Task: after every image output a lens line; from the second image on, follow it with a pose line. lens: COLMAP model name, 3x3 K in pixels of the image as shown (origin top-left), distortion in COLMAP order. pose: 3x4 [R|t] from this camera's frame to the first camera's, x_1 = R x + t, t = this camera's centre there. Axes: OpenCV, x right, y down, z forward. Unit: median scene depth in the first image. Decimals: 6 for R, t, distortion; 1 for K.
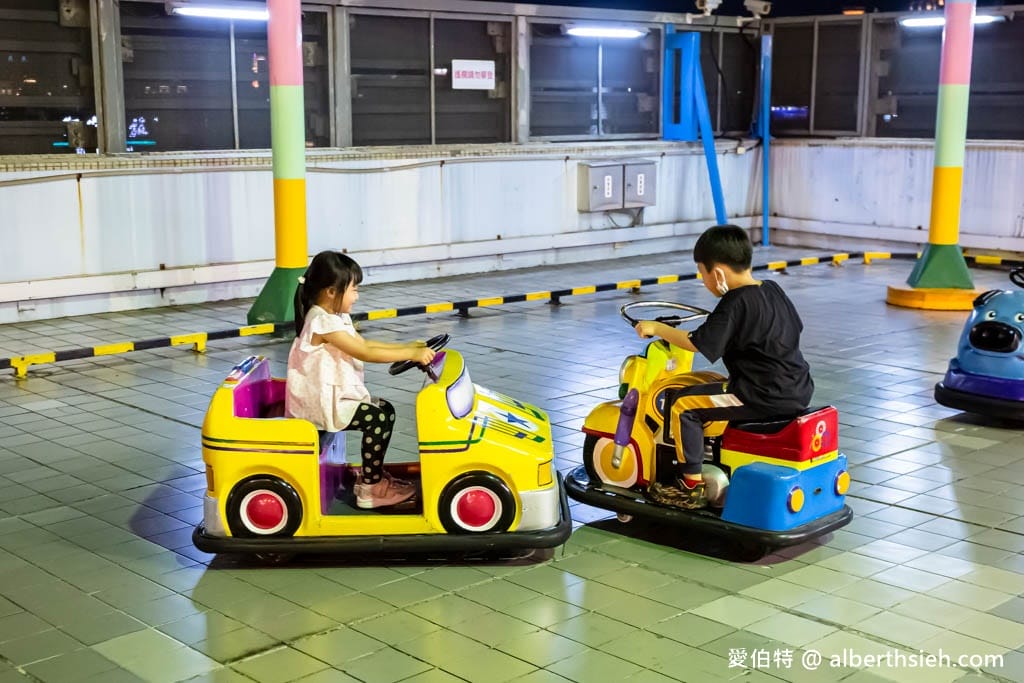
lens RADIAL K [[1403.5, 0, 499.6], [0, 1403.5, 367.7], [0, 0, 1]] dist [0.037385, 0.000000]
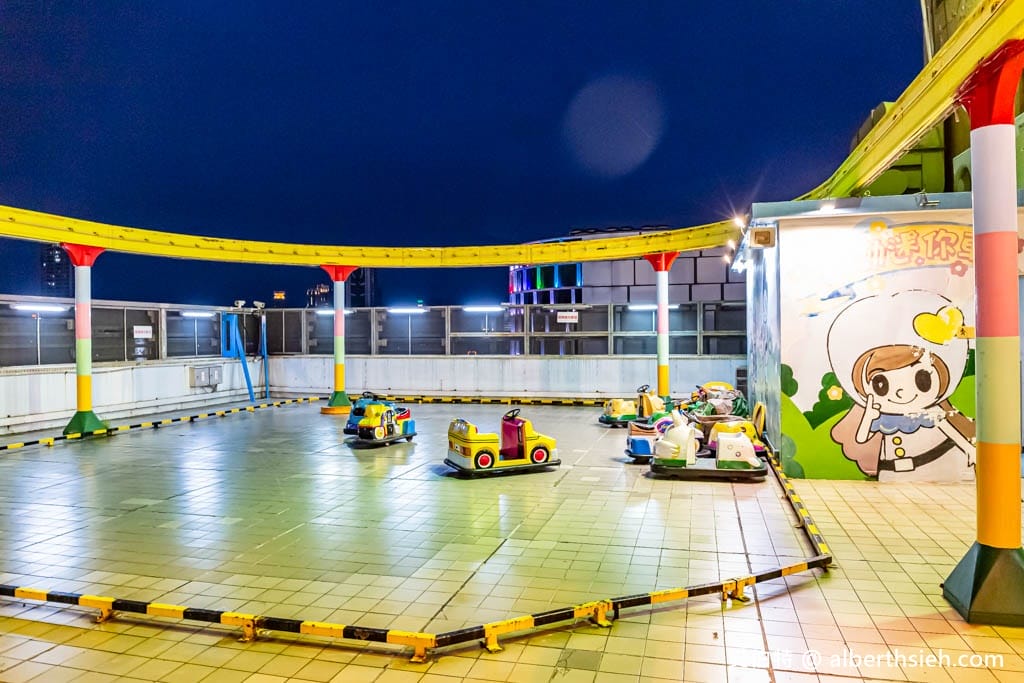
lens RADIAL K [[695.4, 0, 518.0], [0, 695.4, 340.1], [0, 0, 1]] dist [-0.024374, -0.003610]
pose [[0.842022, -0.009557, 0.539358, -0.111384], [0.107192, 0.982869, -0.149928, 0.048882], [-0.528686, 0.184058, 0.828622, -0.302104]]
